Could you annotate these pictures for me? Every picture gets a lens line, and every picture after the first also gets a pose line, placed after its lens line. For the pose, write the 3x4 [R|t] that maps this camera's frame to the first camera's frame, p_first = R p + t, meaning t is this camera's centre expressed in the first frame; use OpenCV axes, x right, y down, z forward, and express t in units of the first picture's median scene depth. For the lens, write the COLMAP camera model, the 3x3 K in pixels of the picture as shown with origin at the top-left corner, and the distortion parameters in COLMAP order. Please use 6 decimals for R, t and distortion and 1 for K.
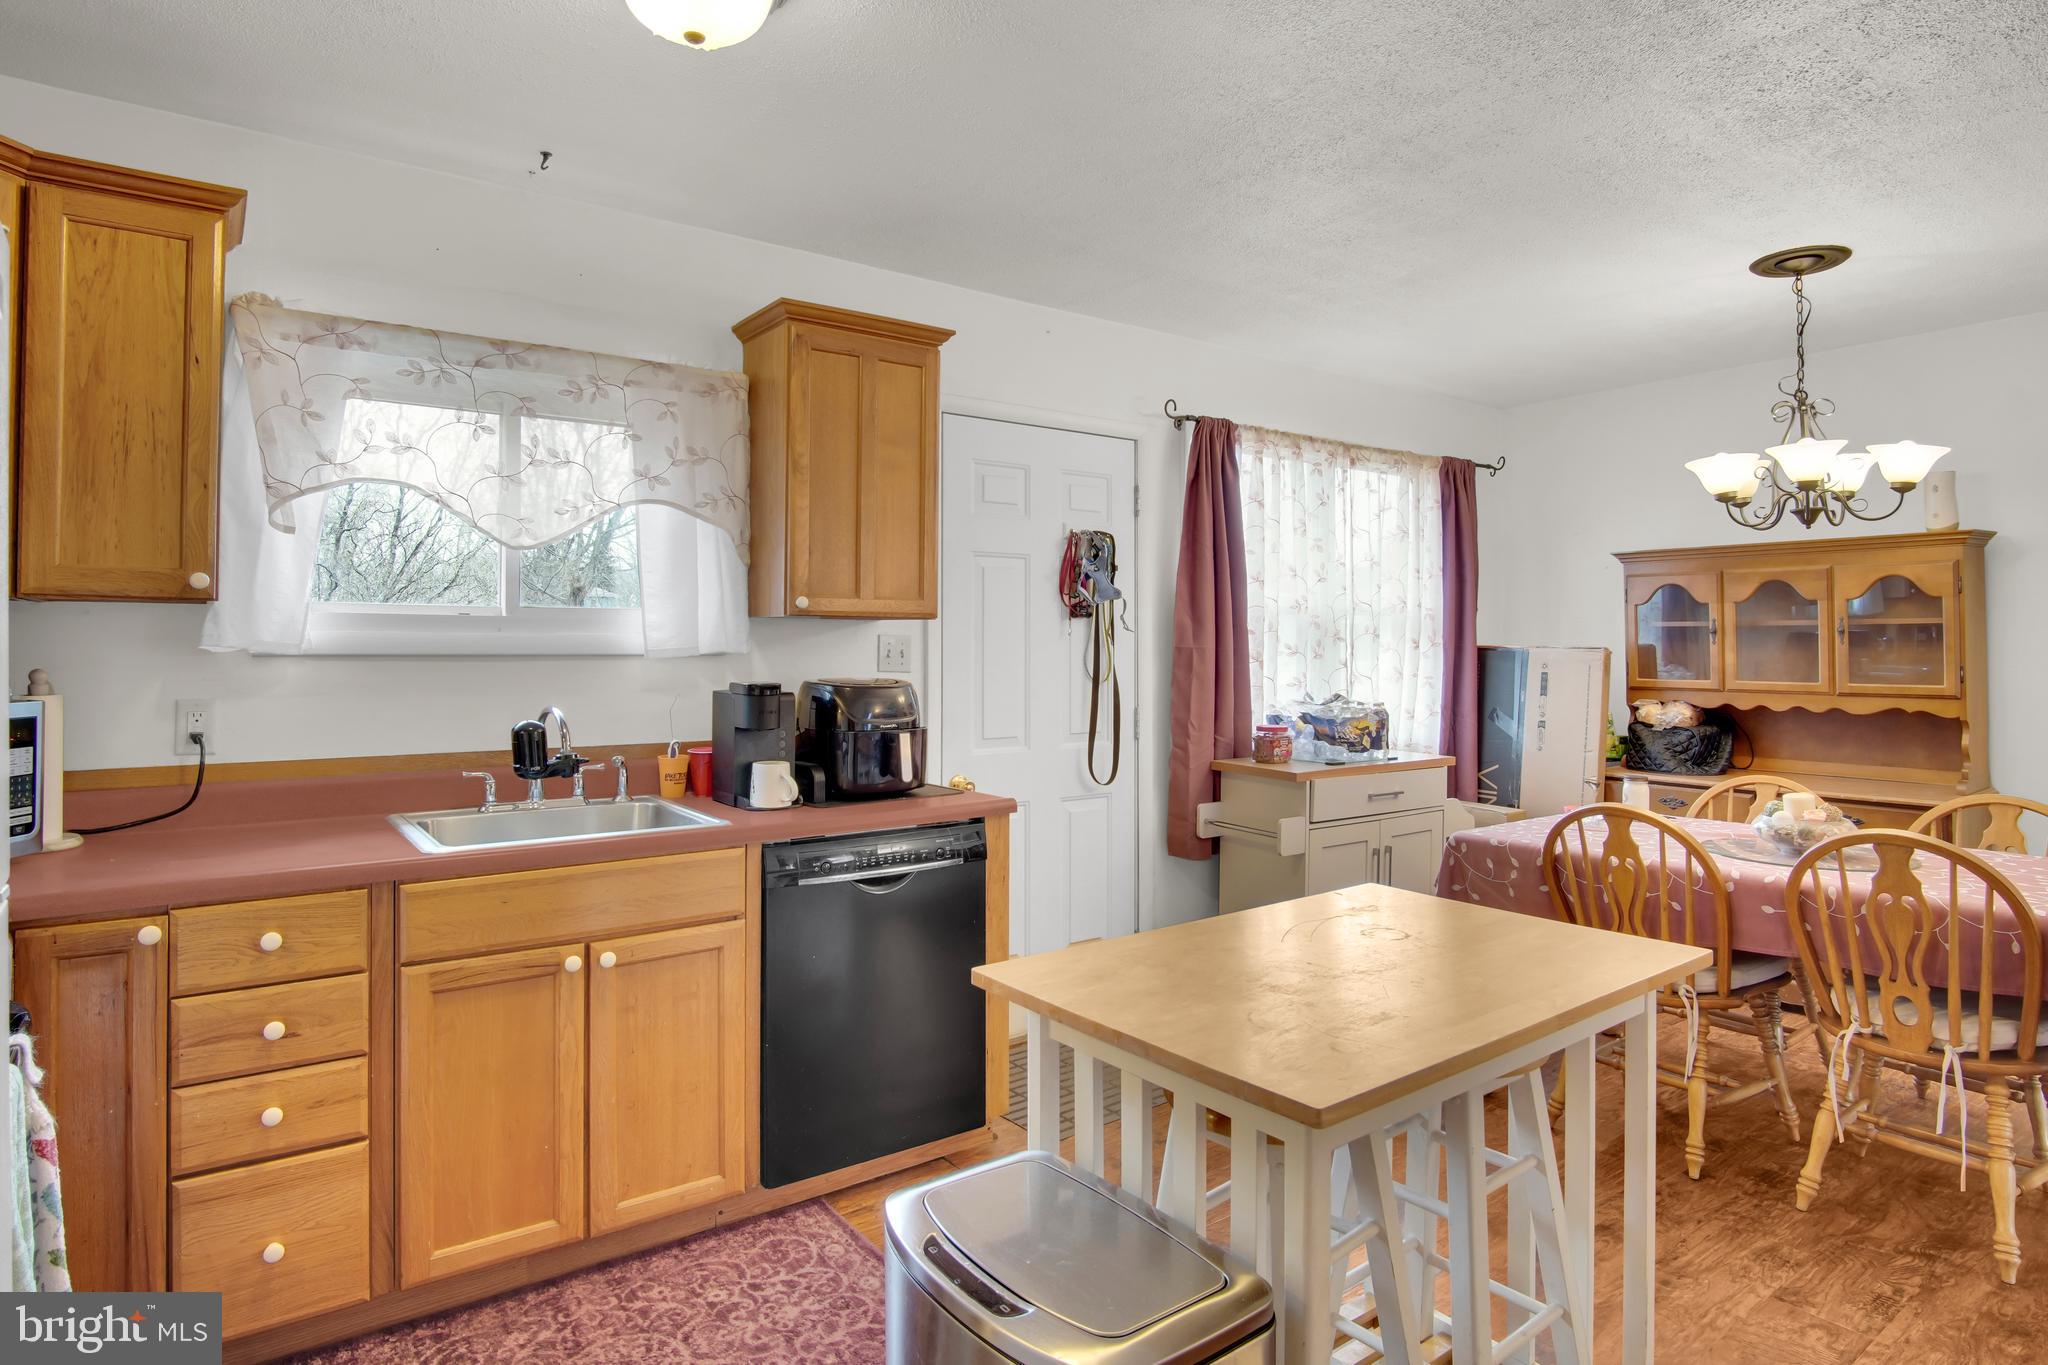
lens RADIAL K [[1144.3, 0, 1023.4], [0, 1144.3, 627.2], [0, 0, 1]] dist [-0.037646, 0.013883]
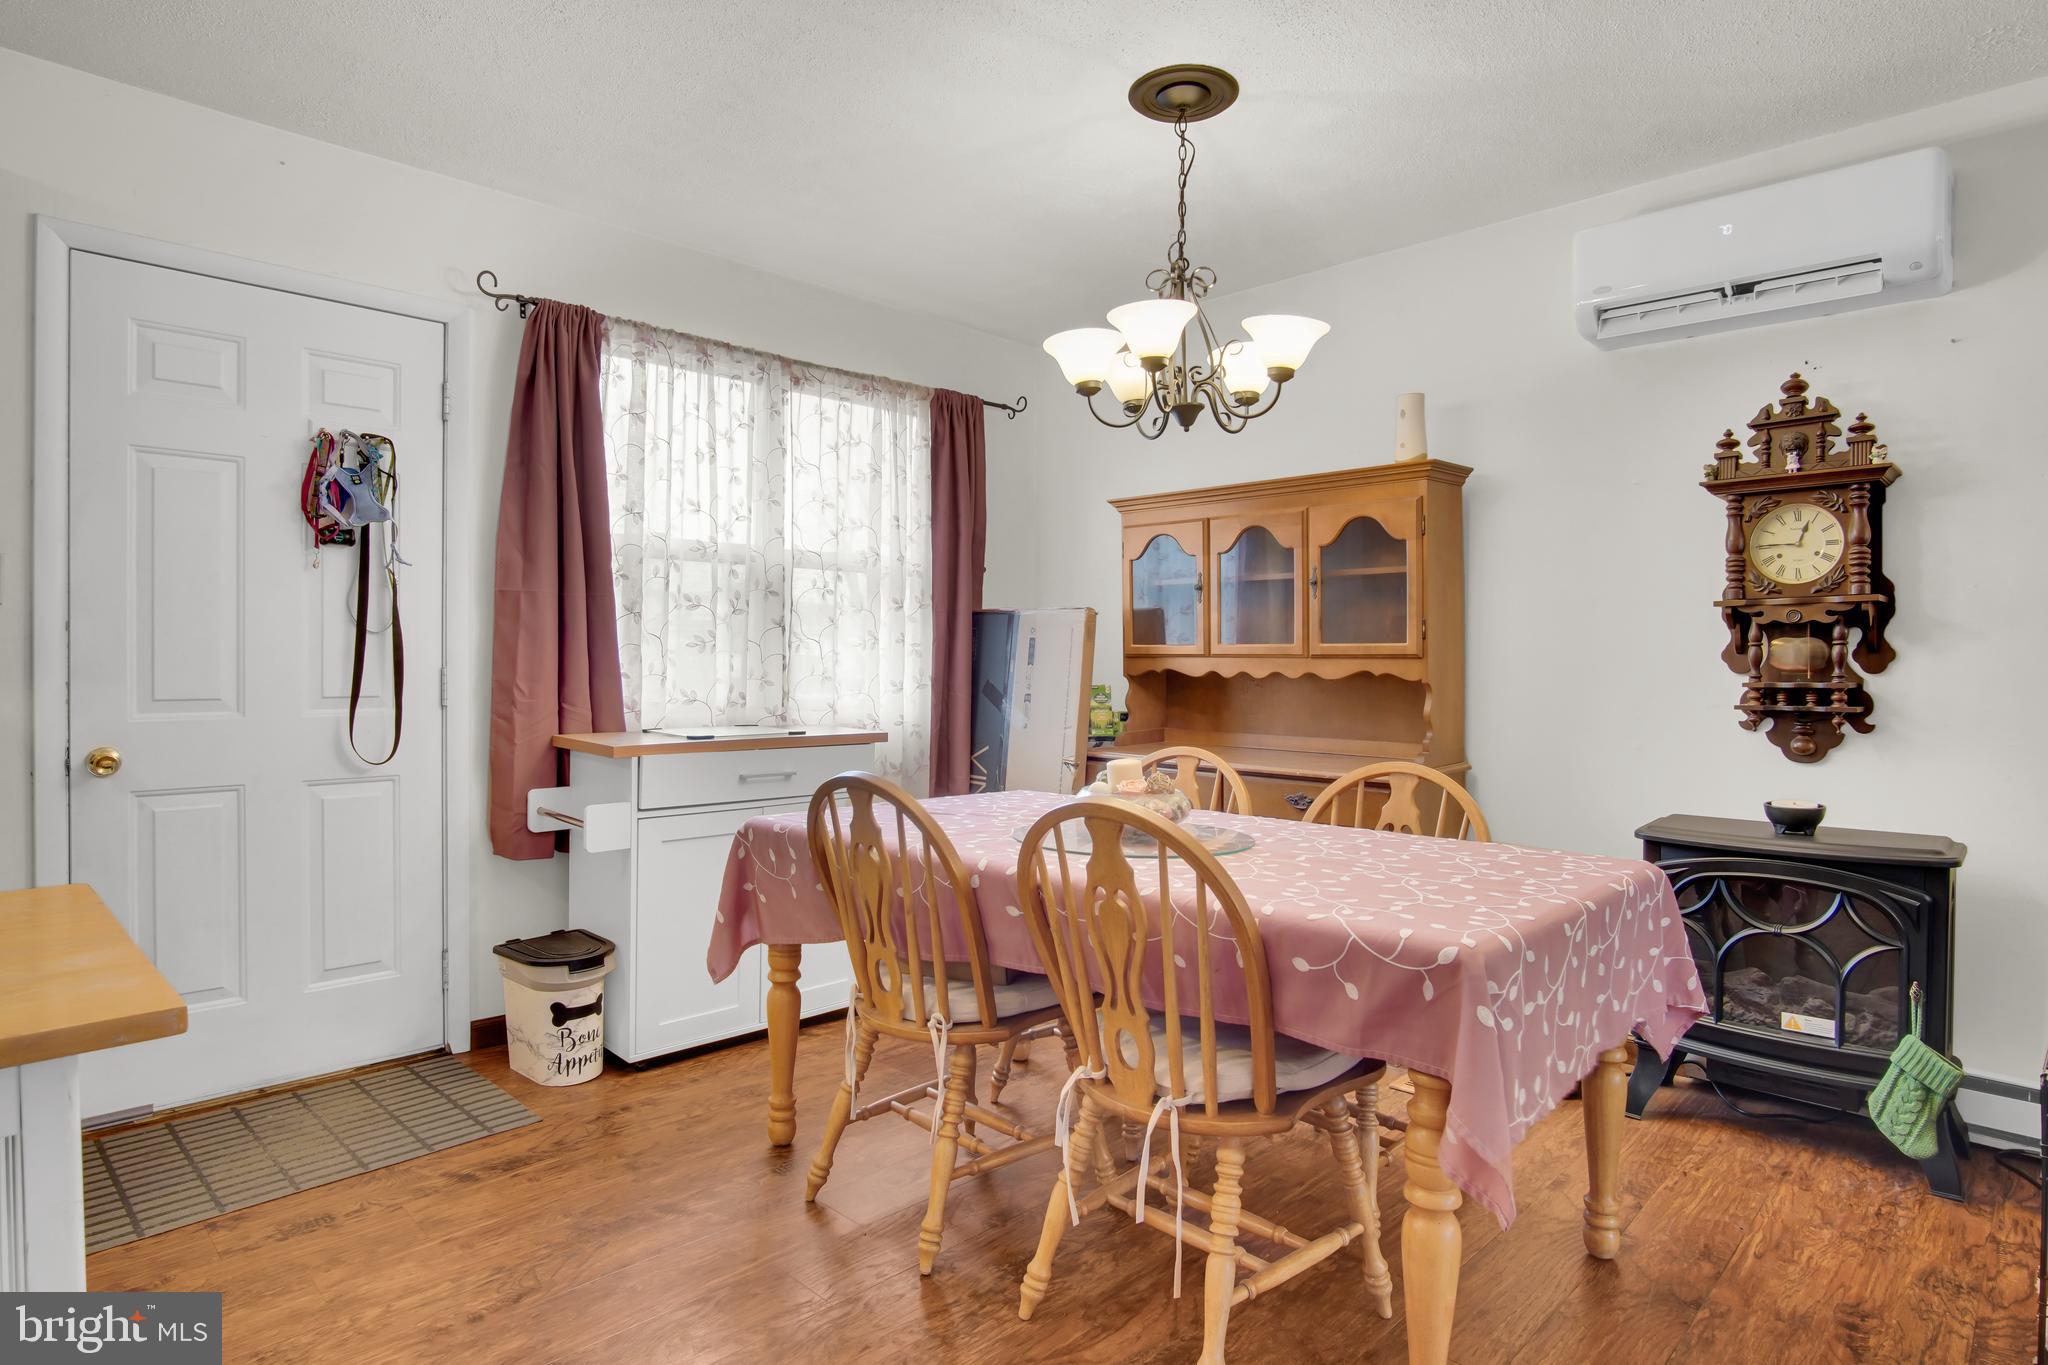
lens RADIAL K [[1110.2, 0, 1019.2], [0, 1110.2, 670.7], [0, 0, 1]] dist [-0.024996, -0.000097]
pose [[0.988036, 0.004098, 0.154170, 0.372950], [-0.008076, 0.999650, 0.025186, 0.051150], [-0.154012, -0.026129, 0.987723, 0.195000]]
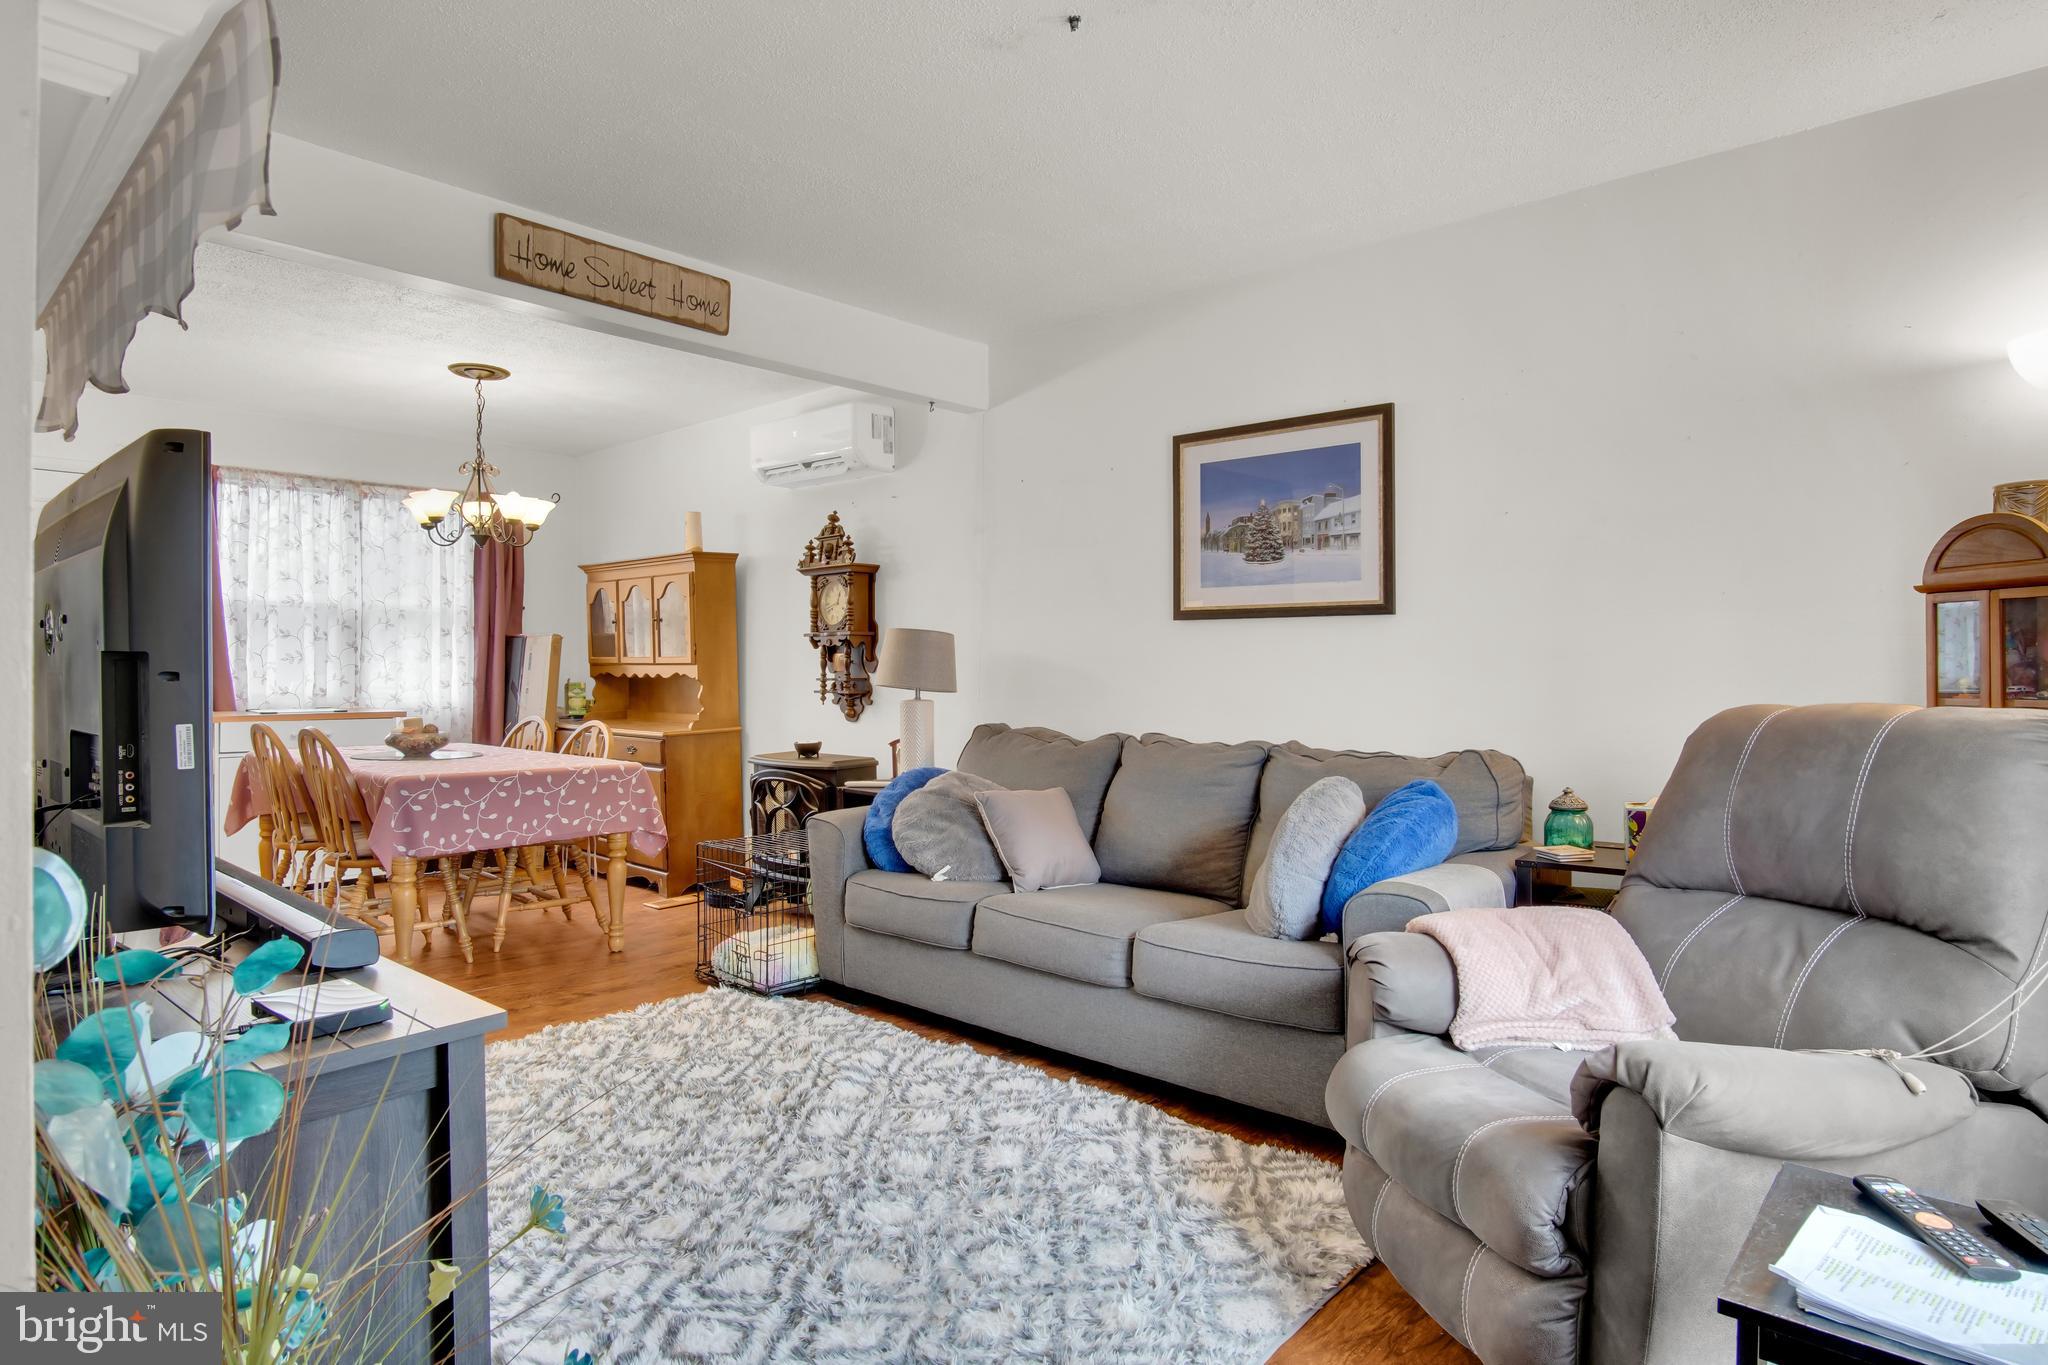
lens RADIAL K [[1110.2, 0, 1019.2], [0, 1110.2, 670.7], [0, 0, 1]] dist [-0.024996, -0.000097]
pose [[0.980284, -0.000668, 0.197593, 0.903899], [-0.003544, 0.999774, 0.020961, 0.036296], [-0.197563, -0.021248, 0.980060, -0.492105]]
